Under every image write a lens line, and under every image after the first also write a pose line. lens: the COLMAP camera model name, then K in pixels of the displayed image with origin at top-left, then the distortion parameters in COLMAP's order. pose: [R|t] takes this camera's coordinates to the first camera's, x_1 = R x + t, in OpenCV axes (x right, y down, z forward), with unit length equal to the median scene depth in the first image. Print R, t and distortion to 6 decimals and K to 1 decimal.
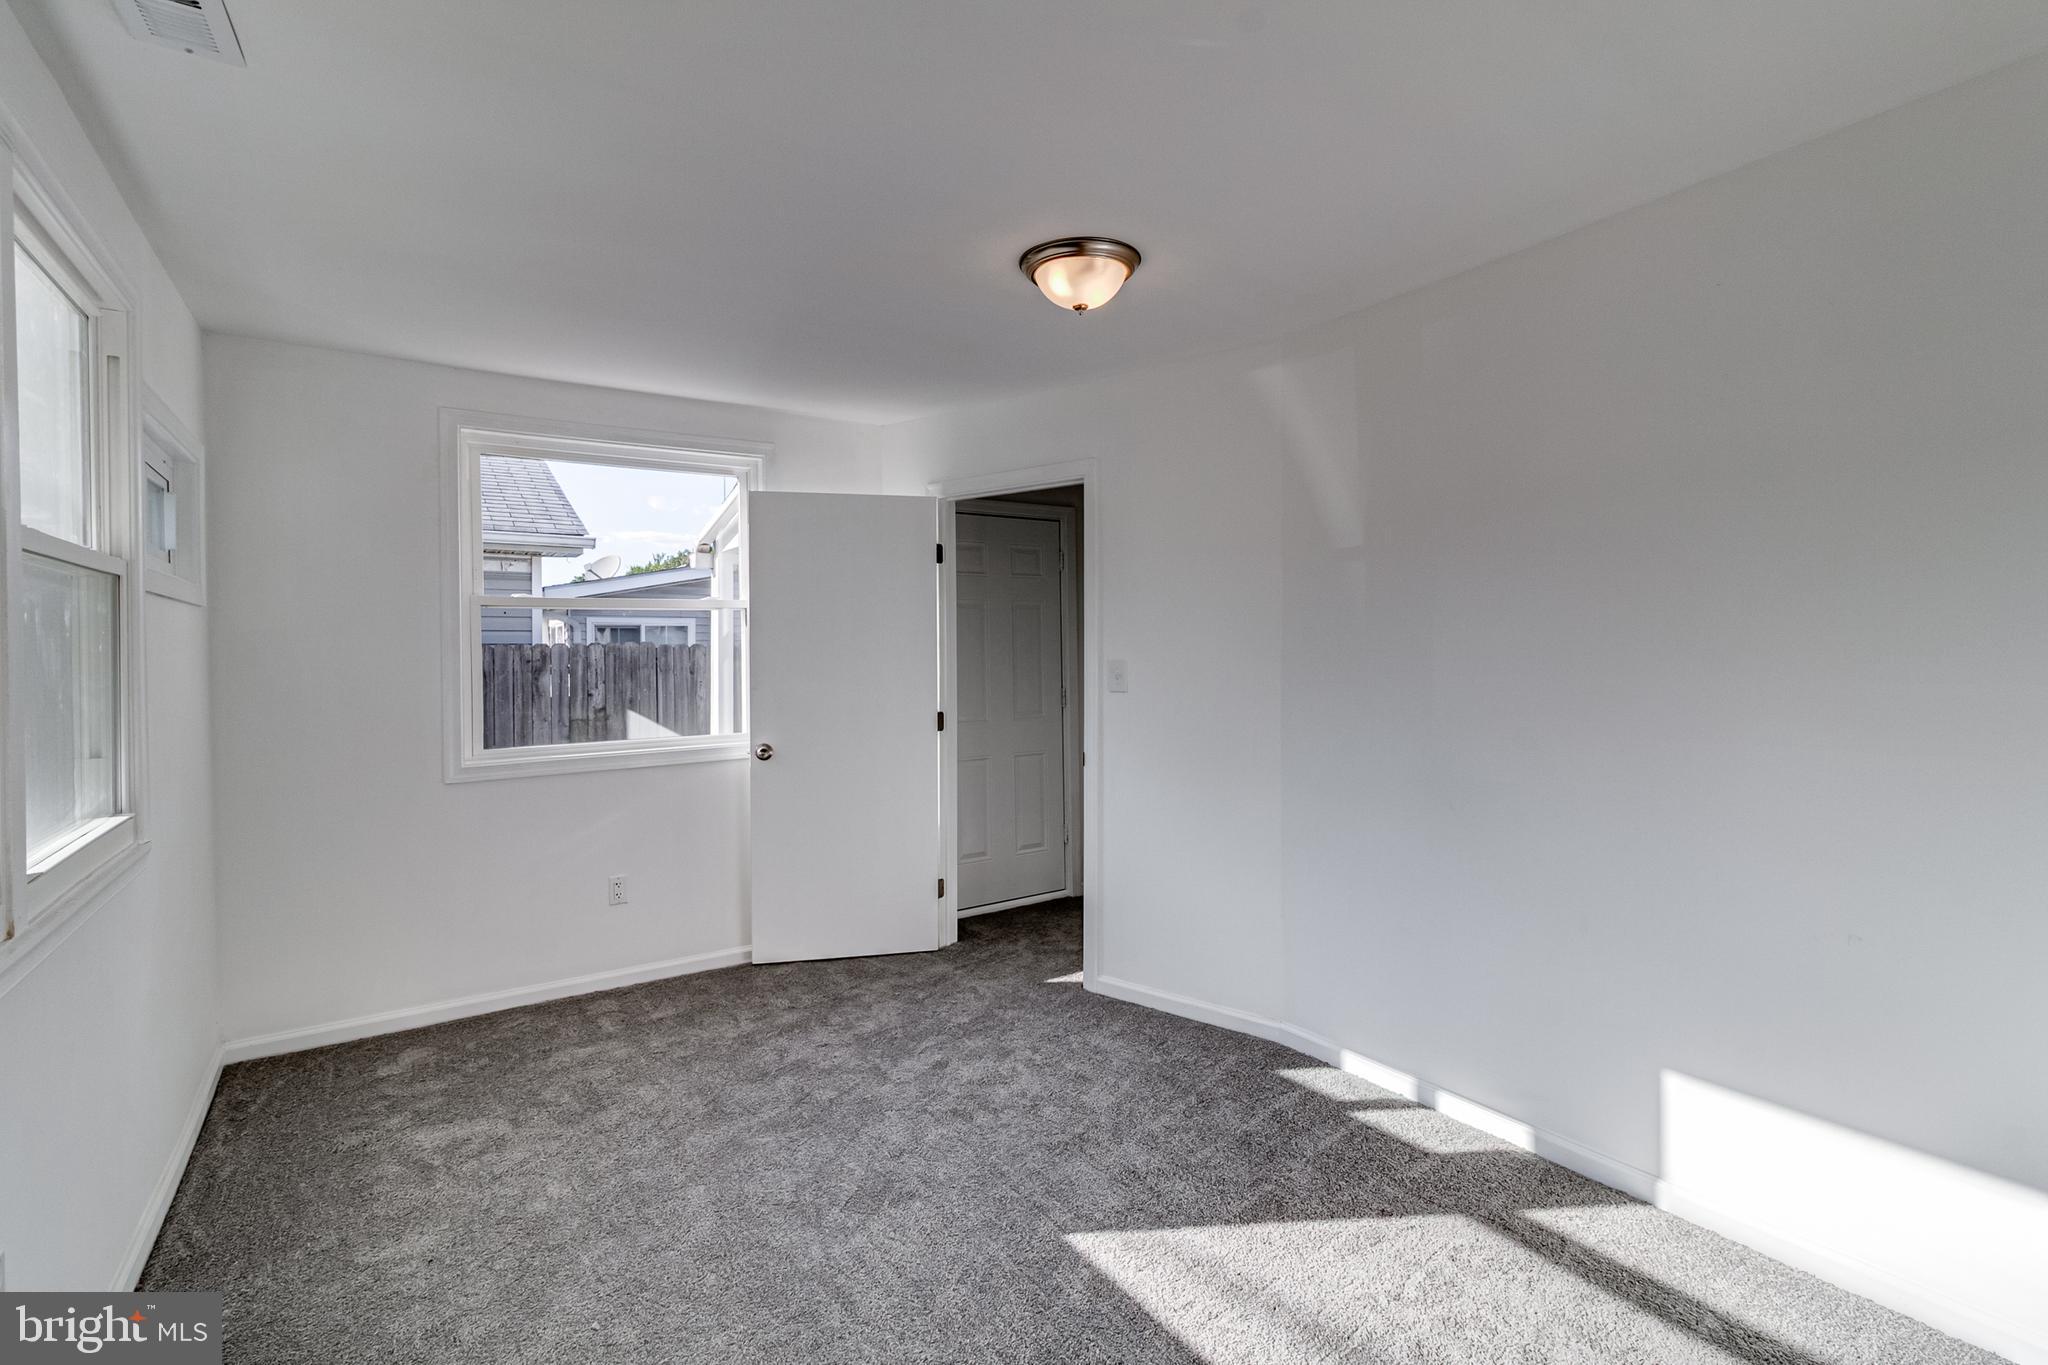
lens RADIAL K [[942.2, 0, 1030.5], [0, 942.2, 666.3], [0, 0, 1]] dist [0.004409, -0.000912]
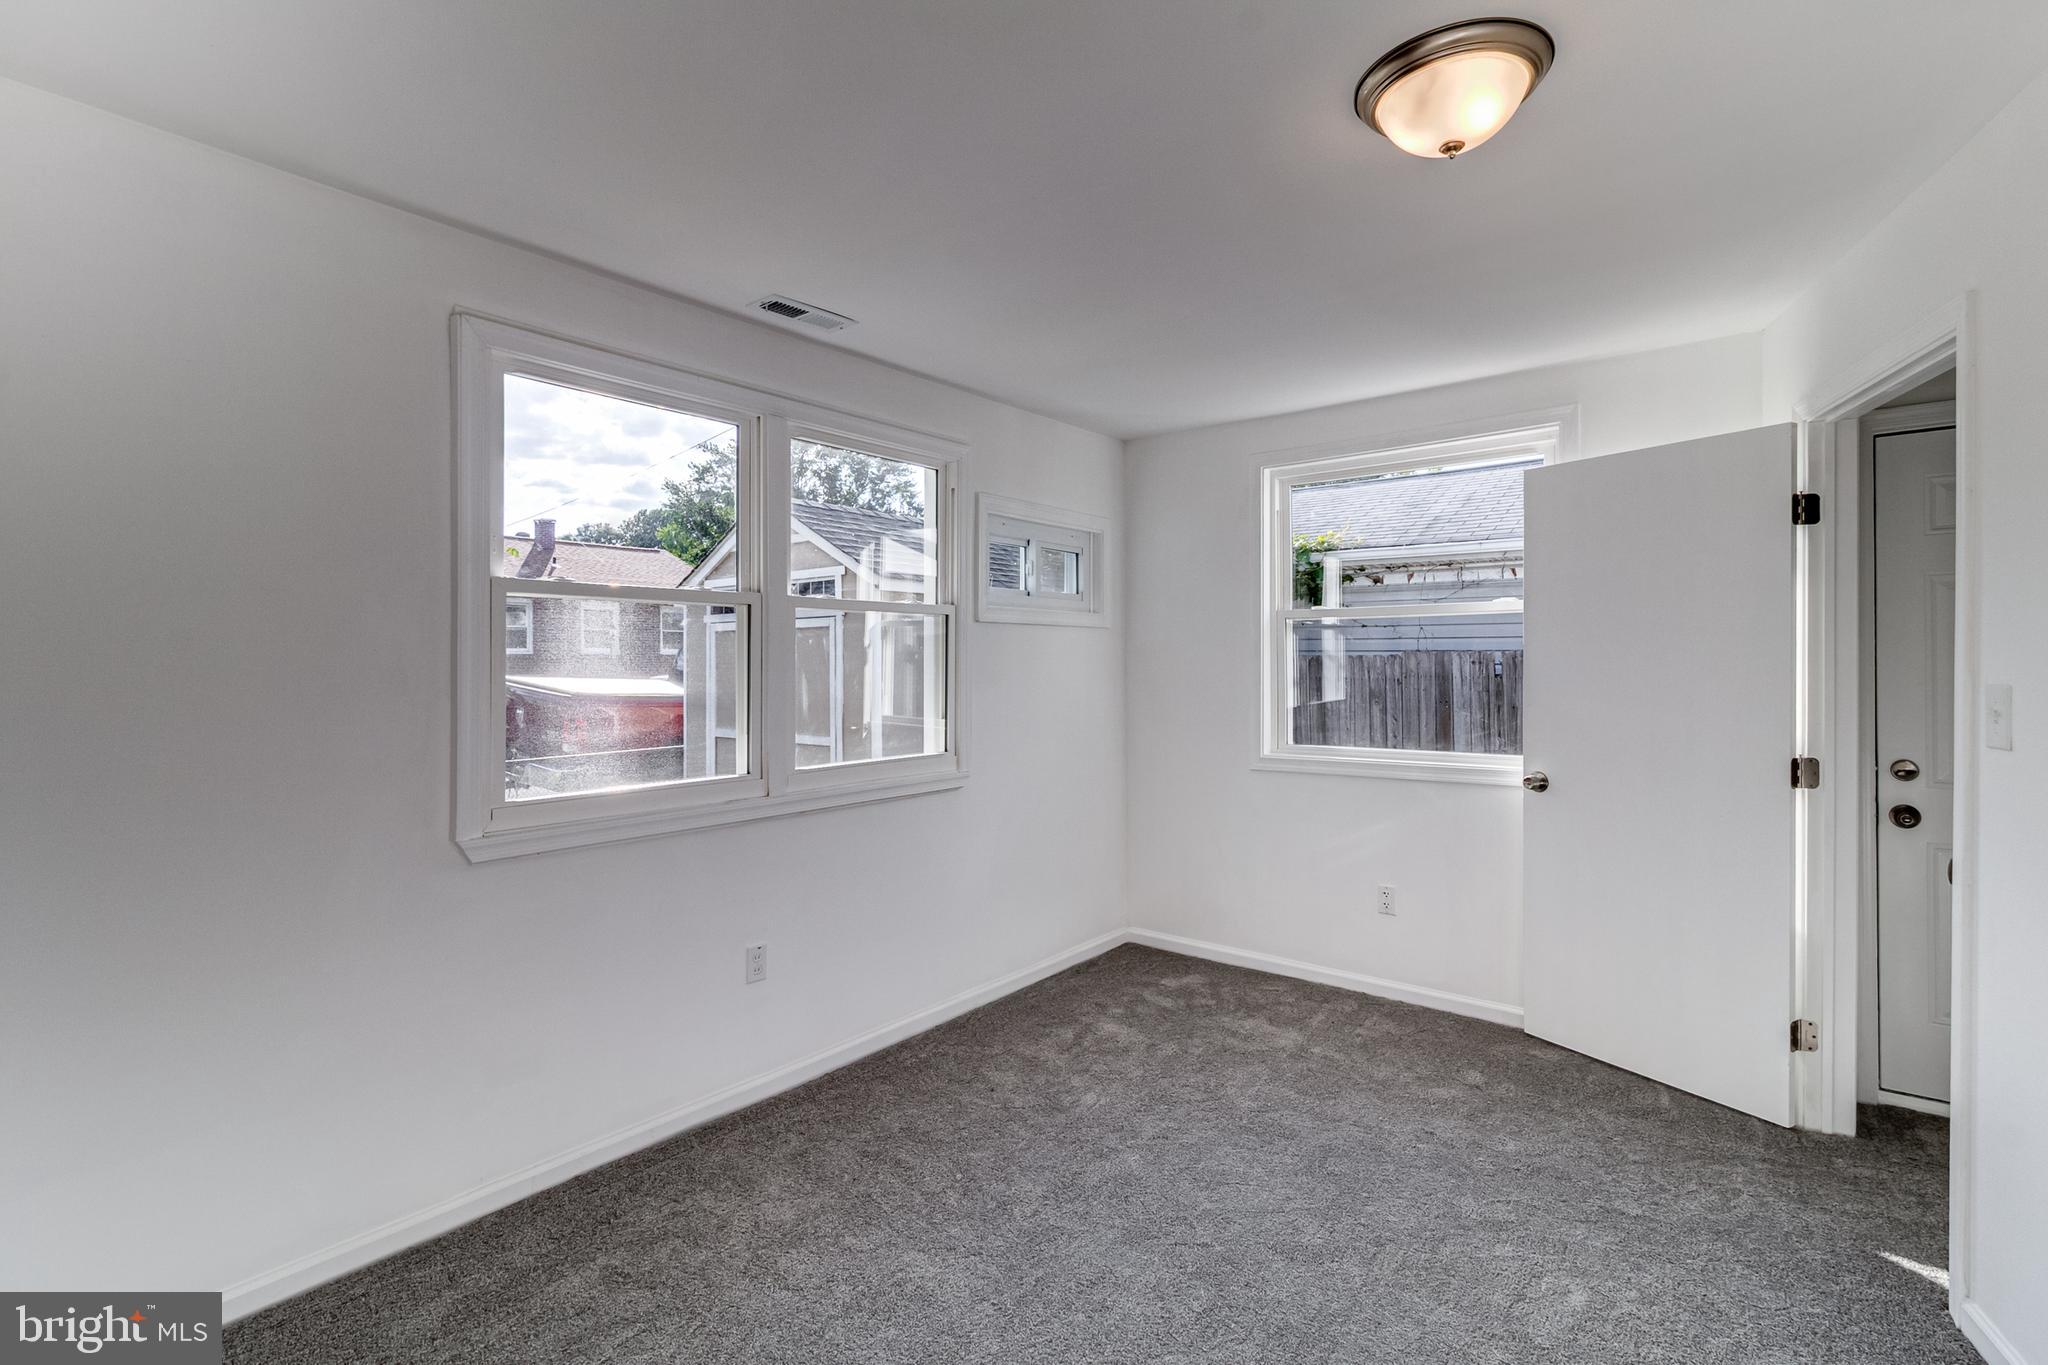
lens RADIAL K [[942.2, 0, 1030.7], [0, 942.2, 665.5], [0, 0, 1]] dist [0.004409, -0.000912]
pose [[0.287508, 0.009920, -0.957727, 0.433340], [-0.018376, 0.999819, 0.004839, -0.007987], [0.957602, 0.016208, 0.287638, 0.377875]]
